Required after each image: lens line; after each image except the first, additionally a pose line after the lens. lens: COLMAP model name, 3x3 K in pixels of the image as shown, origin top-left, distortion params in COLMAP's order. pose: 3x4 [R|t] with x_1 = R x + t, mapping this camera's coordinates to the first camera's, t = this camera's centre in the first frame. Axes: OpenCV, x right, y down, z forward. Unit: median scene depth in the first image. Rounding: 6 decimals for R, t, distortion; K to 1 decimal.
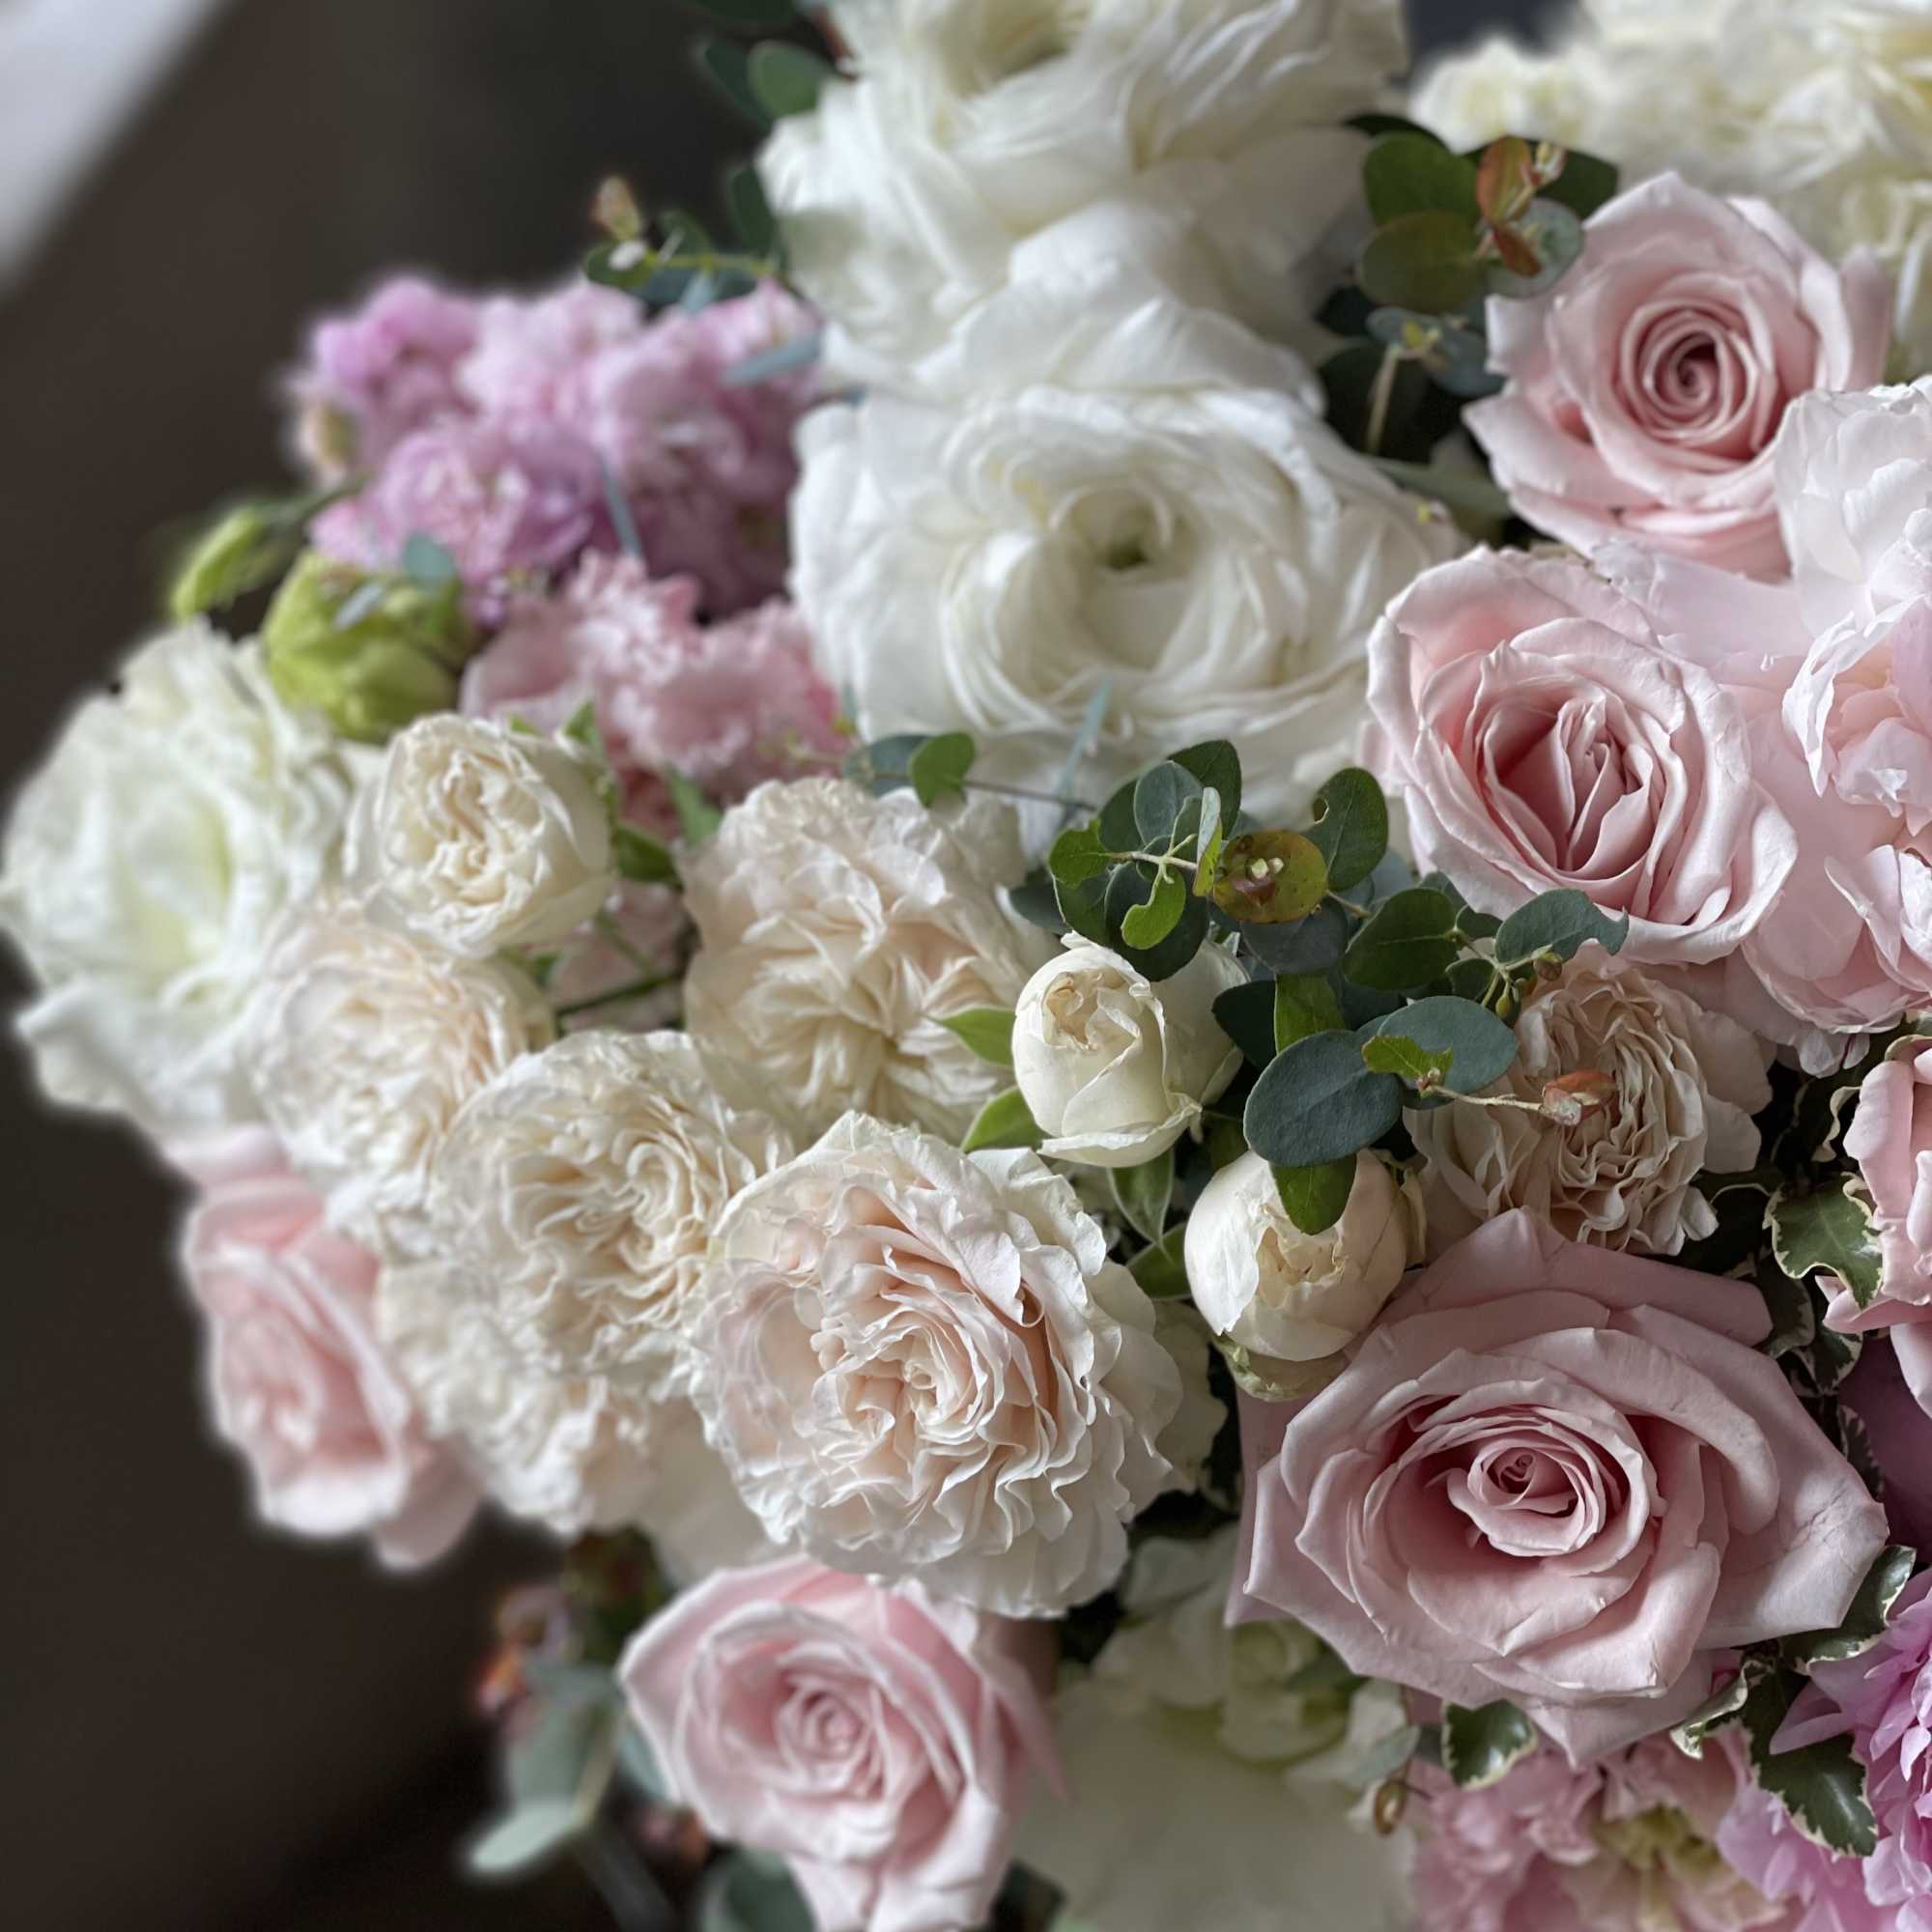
lens RADIAL K [[3842.9, 0, 978.3], [0, 3842.9, 916.2], [0, 0, 1]] dist [0.092986, 0.000000]
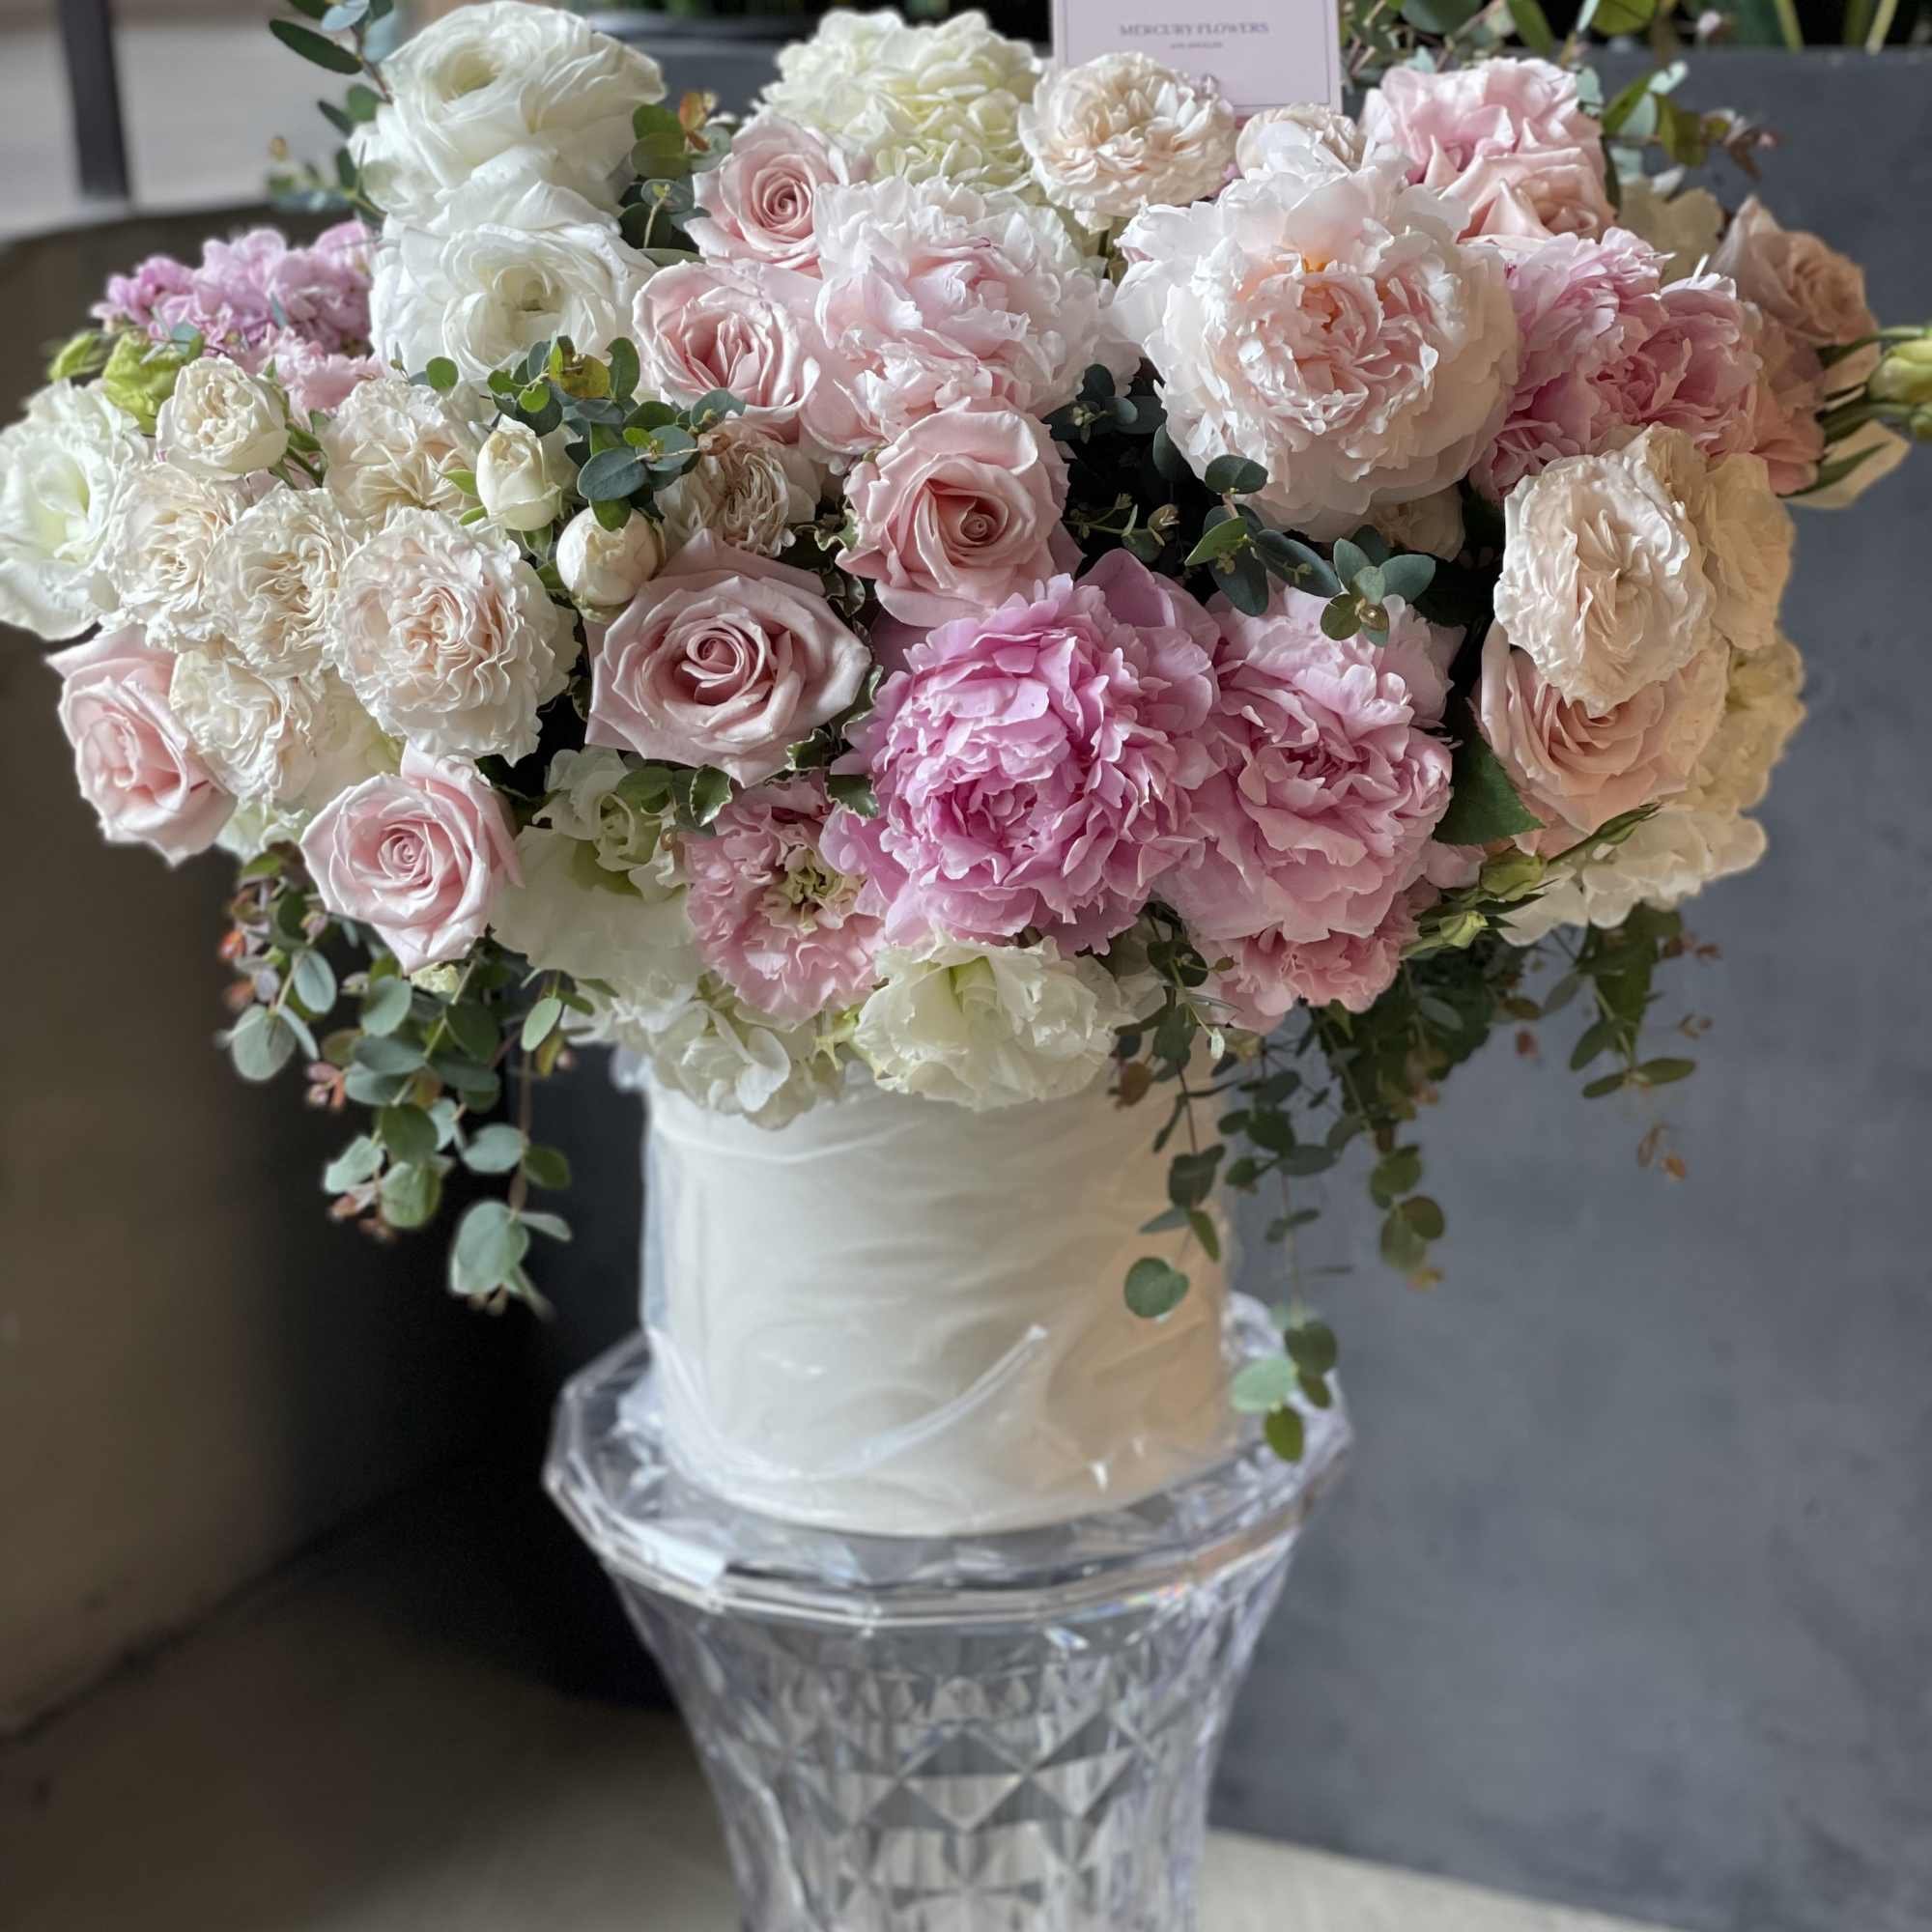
lens RADIAL K [[3842.9, 0, 979.7], [0, 3842.9, 924.3], [0, 0, 1]] dist [0.092986, 0.000000]
pose [[0.993828, -0.034976, 0.105273, 0.052327], [0.050590, 0.987465, -0.149514, 0.610305], [-0.098724, 0.153917, 0.983139, -1.119265]]
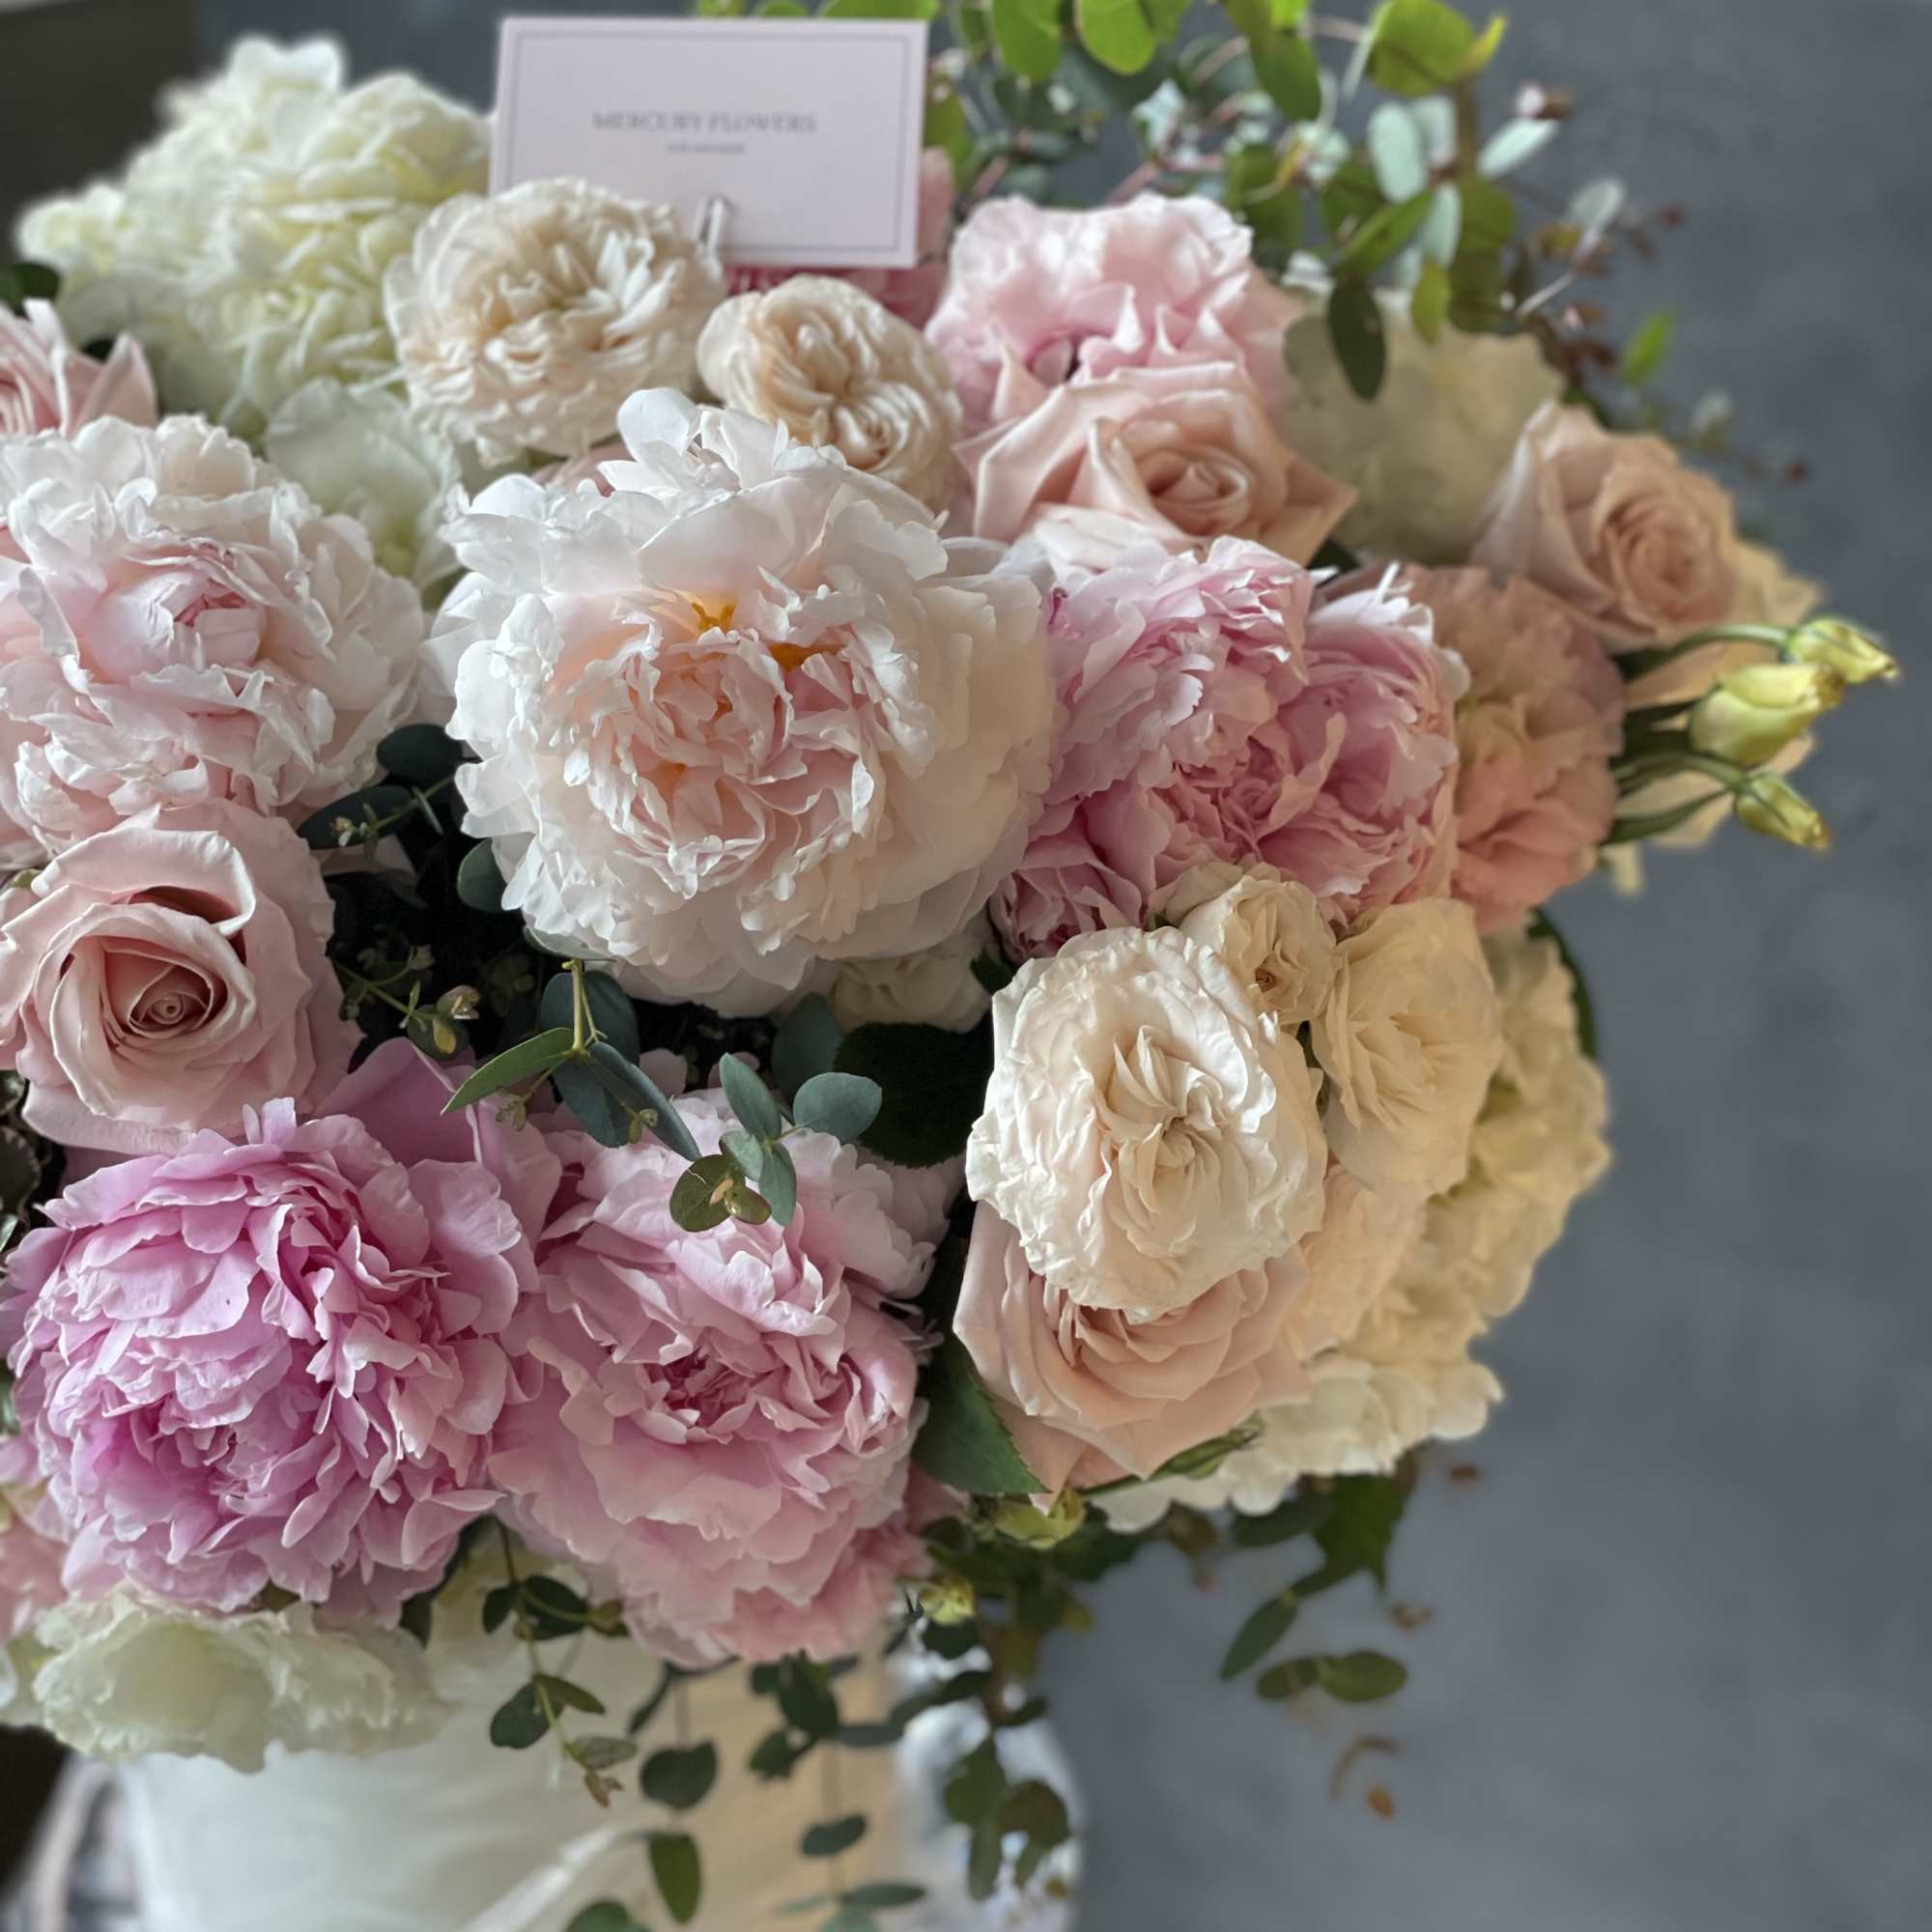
lens RADIAL K [[3842.9, 0, 1013.0], [0, 3842.9, 917.0], [0, 0, 1]] dist [0.092986, 0.000000]
pose [[0.999977, 0.001147, -0.006642, 0.588796], [-0.001330, 0.999617, -0.027655, 0.083776], [0.006608, 0.027664, 0.999595, -0.437446]]
